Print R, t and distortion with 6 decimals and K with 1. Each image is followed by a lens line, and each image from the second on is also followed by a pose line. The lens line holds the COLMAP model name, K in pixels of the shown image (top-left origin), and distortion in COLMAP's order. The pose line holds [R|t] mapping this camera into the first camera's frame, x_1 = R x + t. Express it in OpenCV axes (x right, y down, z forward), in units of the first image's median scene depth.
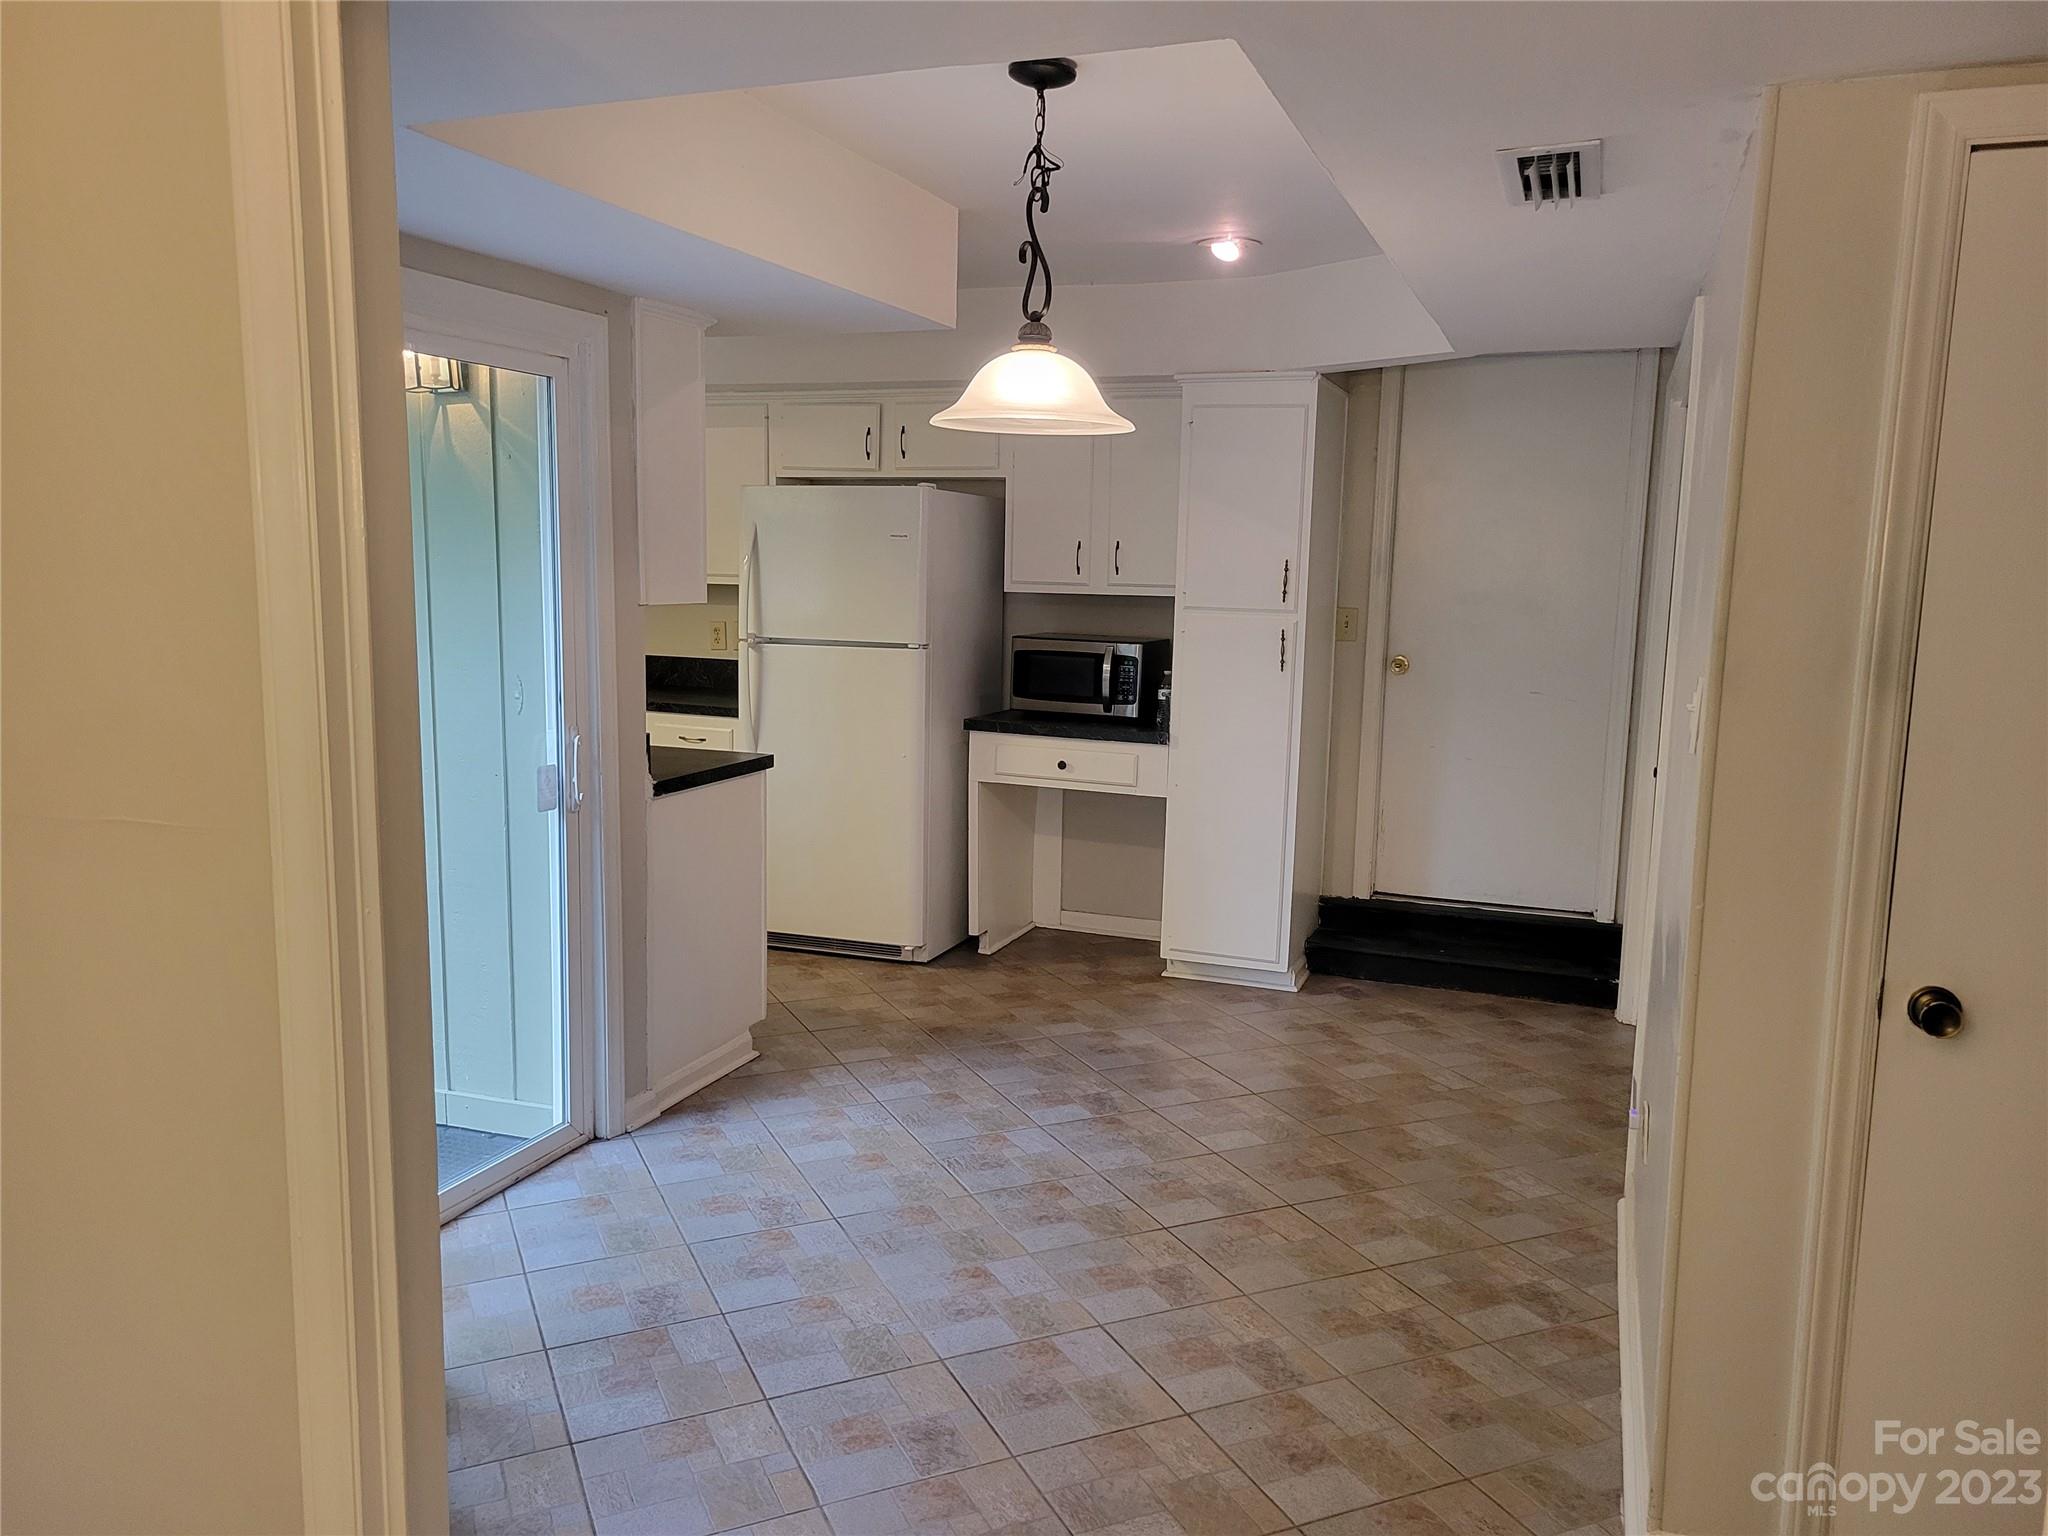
lens RADIAL K [[1527.9, 0, 1014.6], [0, 1527.9, 775.8], [0, 0, 1]] dist [0.041822, -0.022273]
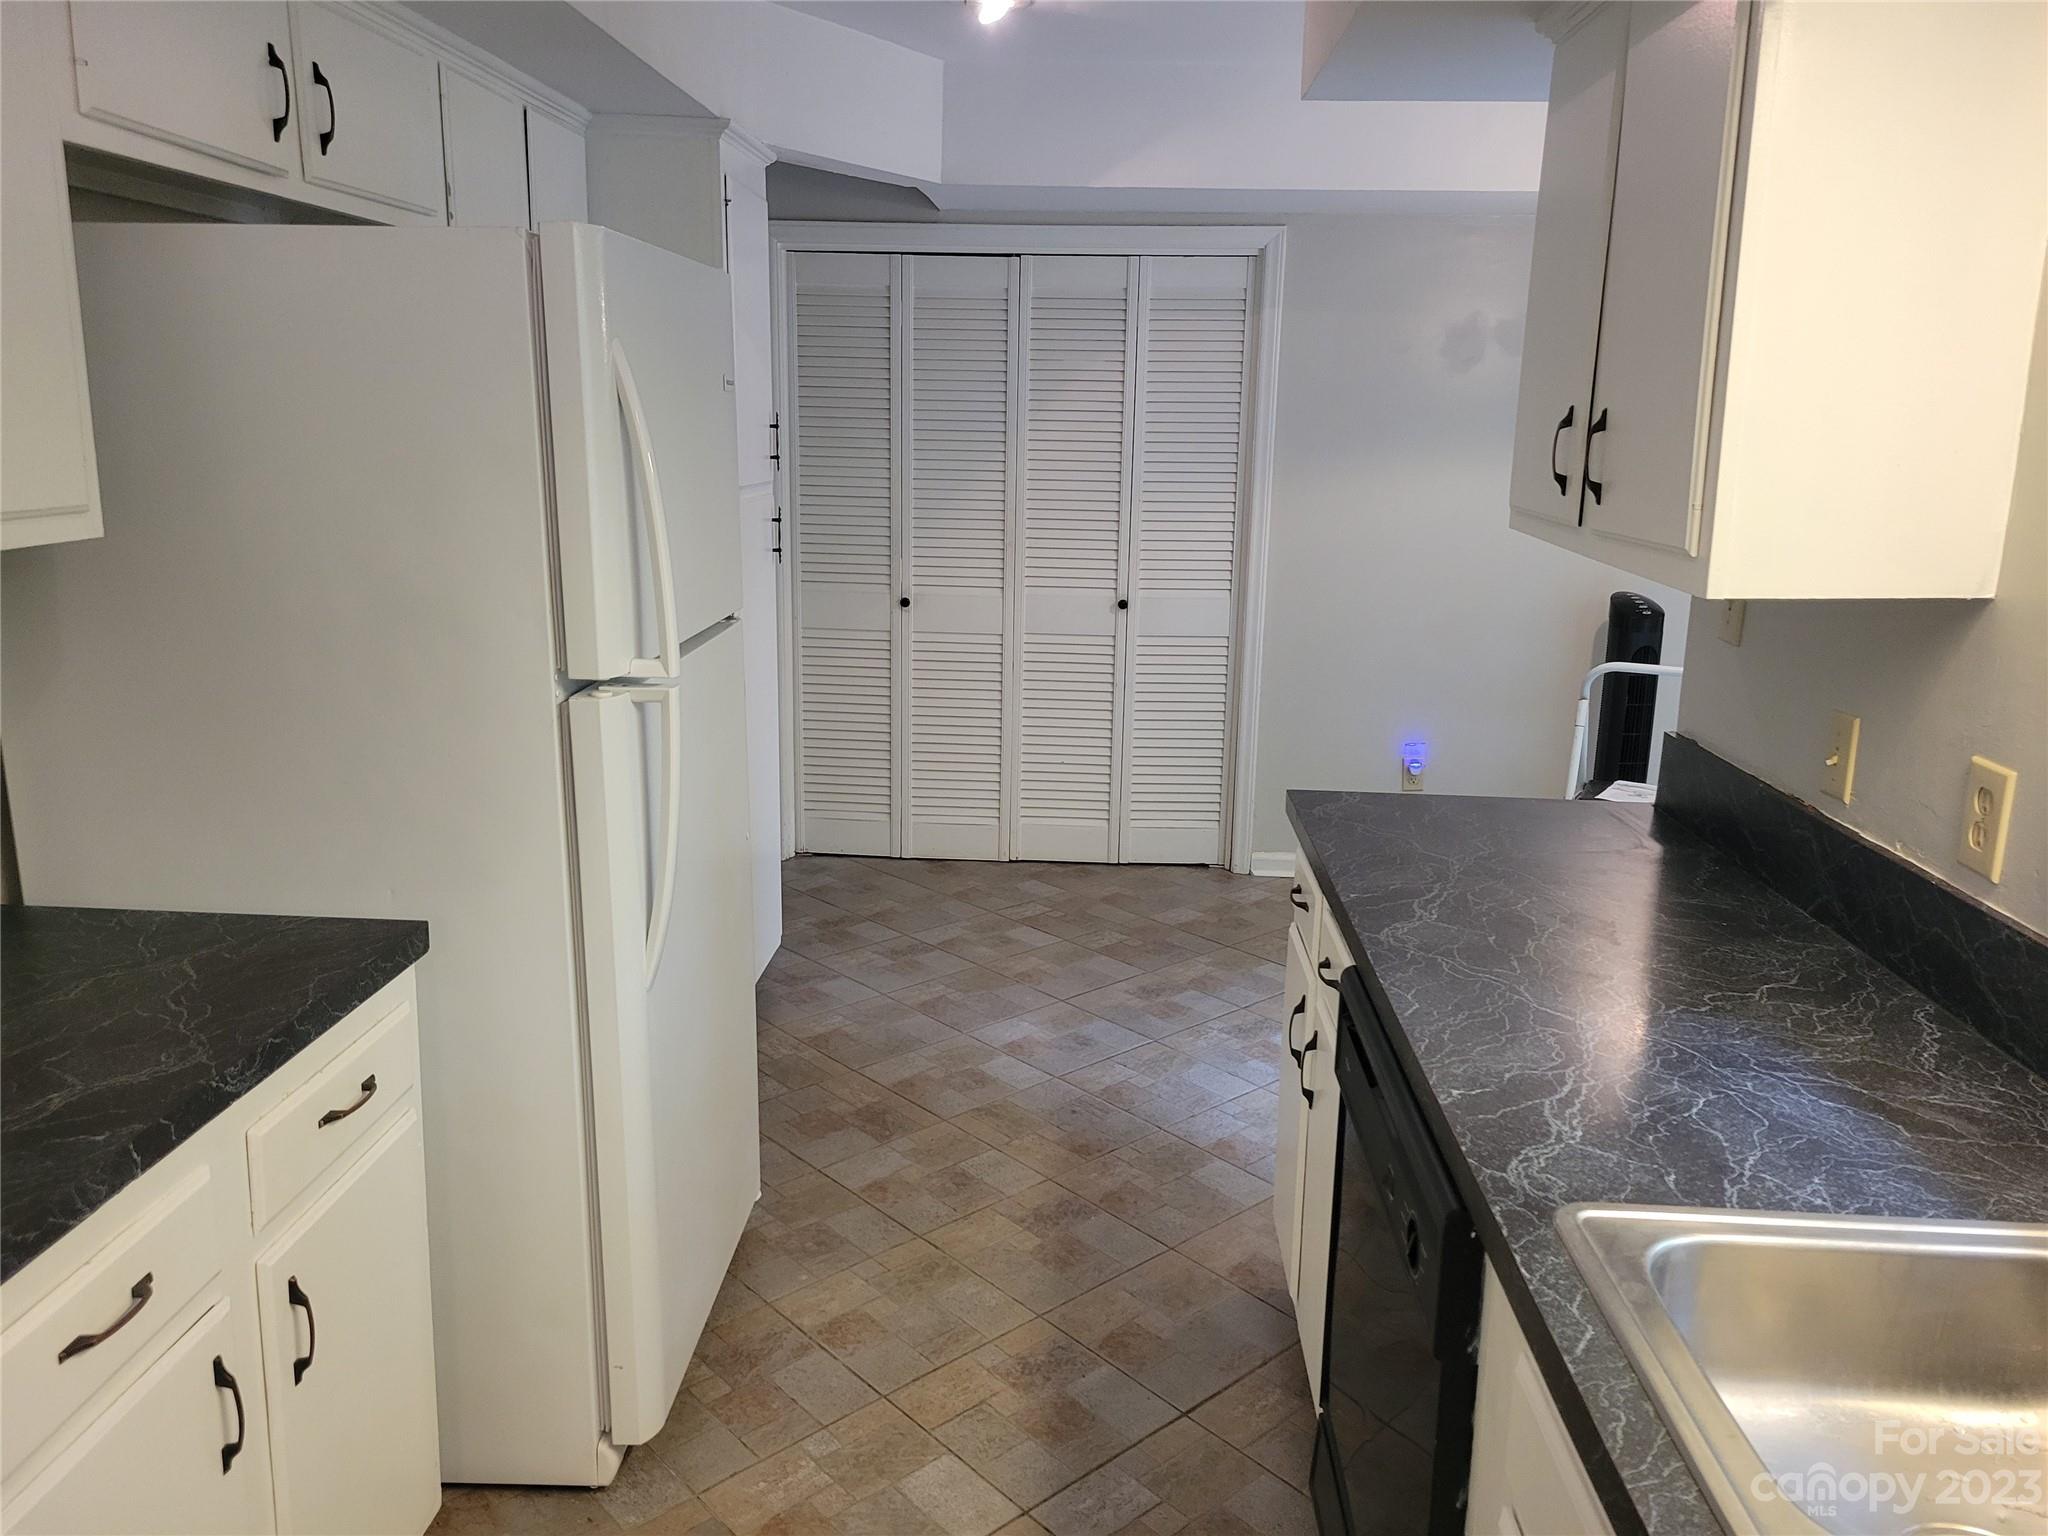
lens RADIAL K [[1527.9, 0, 1020.1], [0, 1527.9, 772.4], [0, 0, 1]] dist [0.041822, -0.022273]
pose [[-0.306317, -0.247807, 0.919109, -0.565777], [0.112507, 0.949331, 0.293451, -0.173429], [-0.945258, 0.193295, -0.262916, 1.079571]]
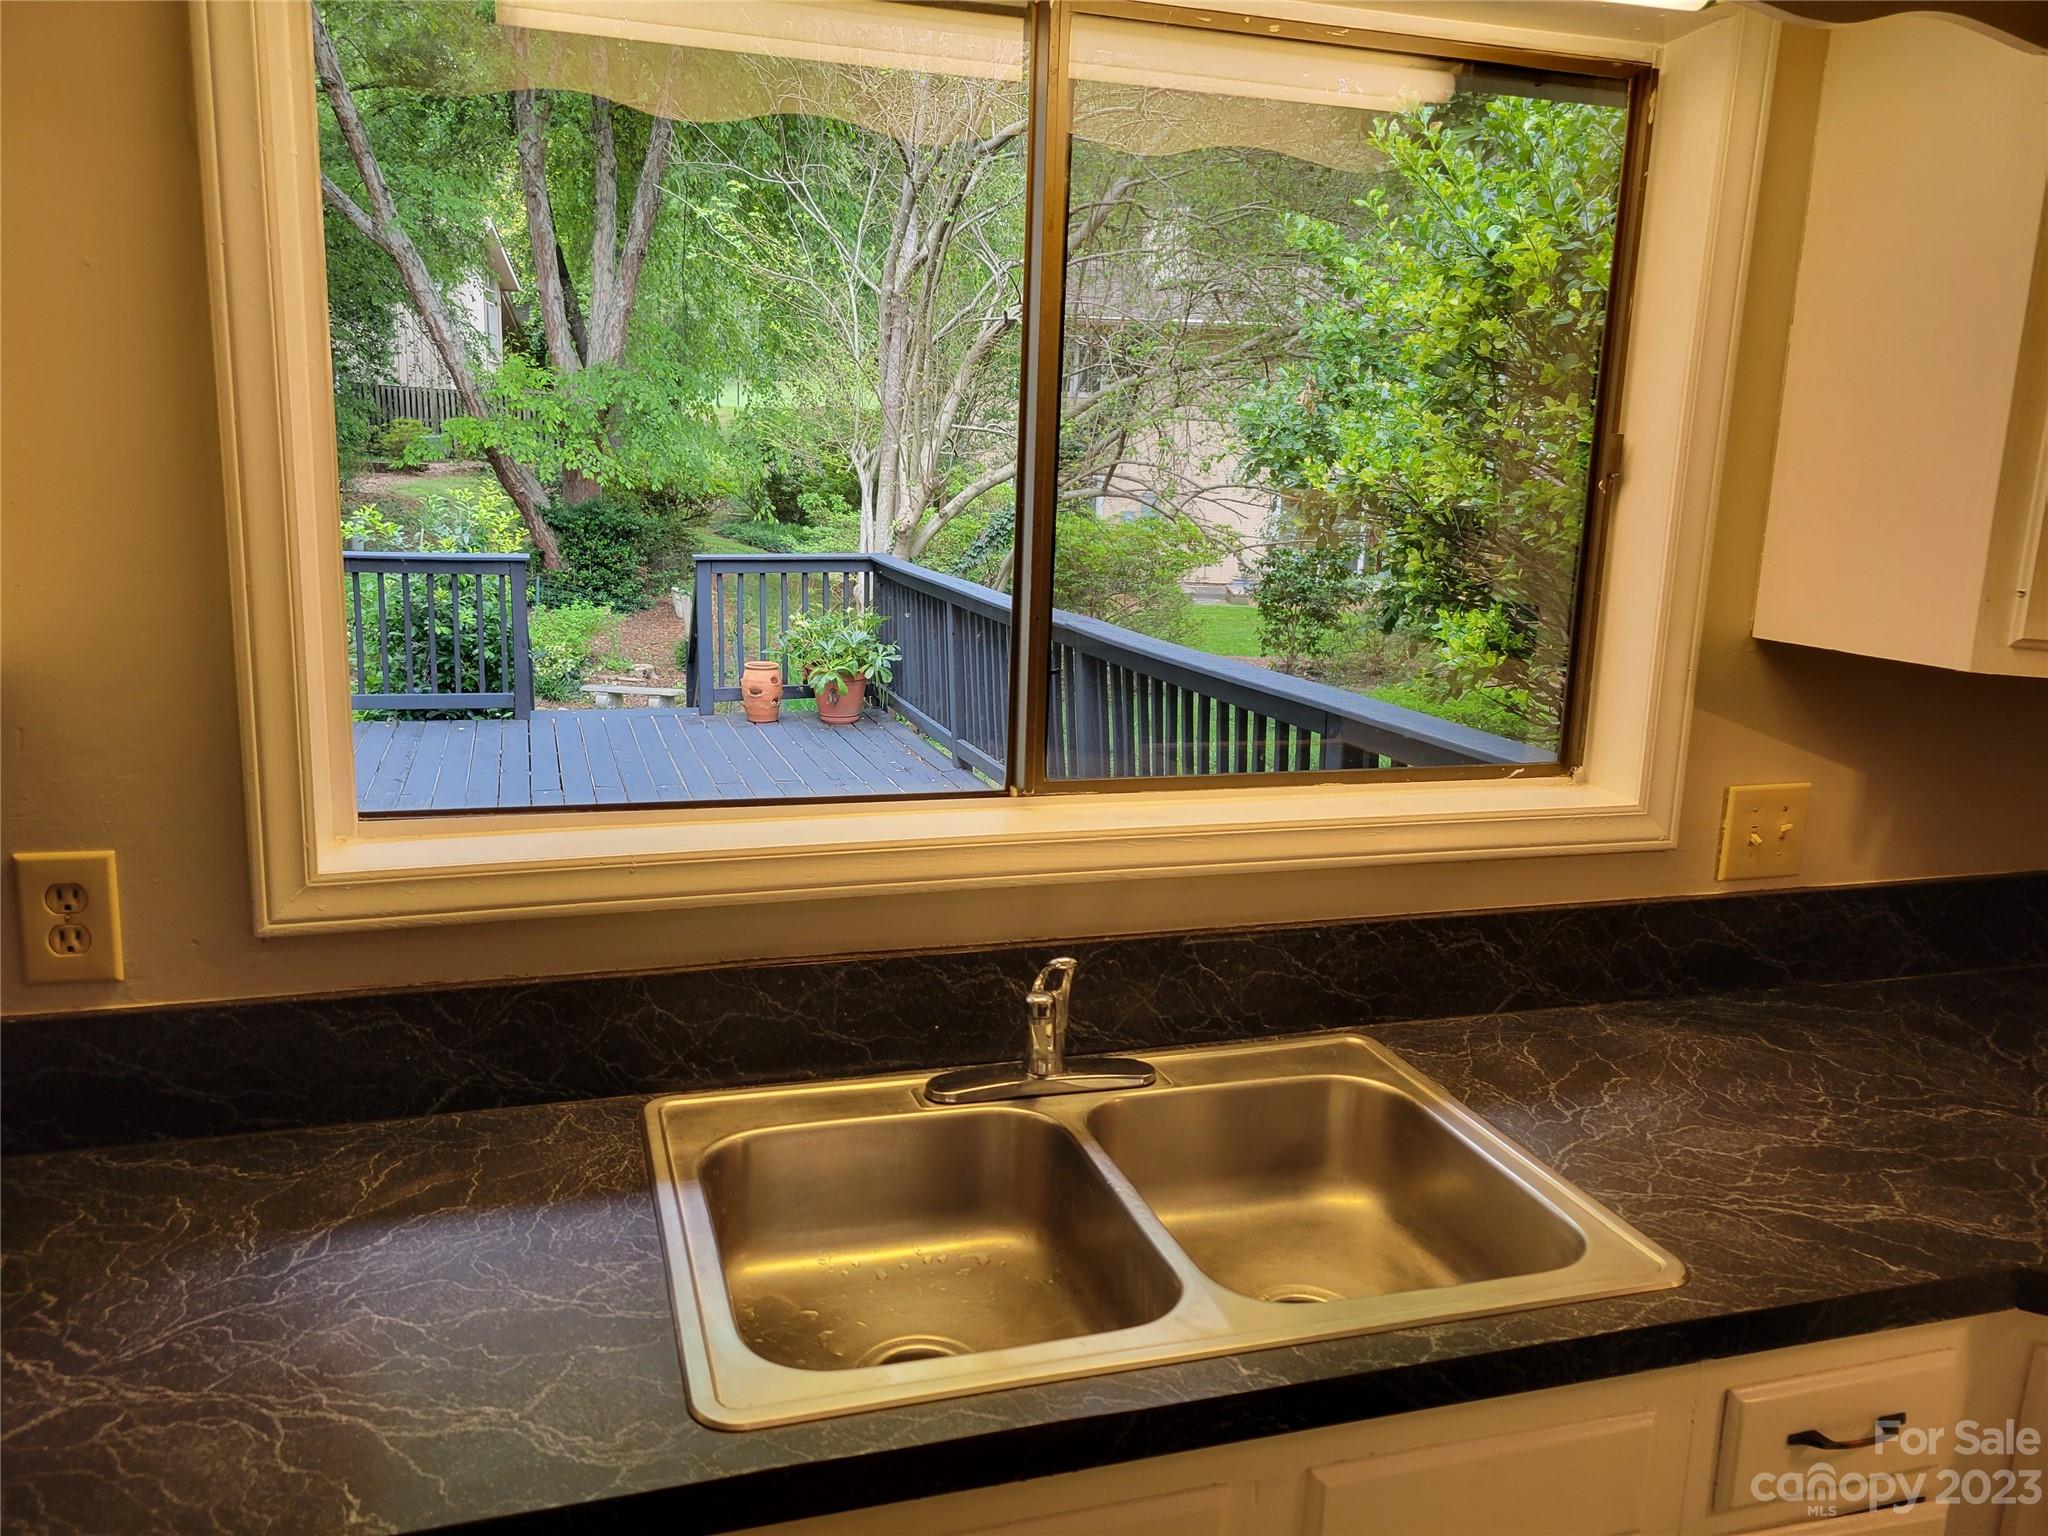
lens RADIAL K [[1527.9, 0, 1013.9], [0, 1527.9, 764.3], [0, 0, 1]] dist [0.041822, -0.022273]
pose [[-0.783607, 0.074735, -0.616745, -0.303590], [-0.139652, 0.946141, 0.292086, -0.173366], [0.605357, 0.315011, -0.730966, 1.092554]]
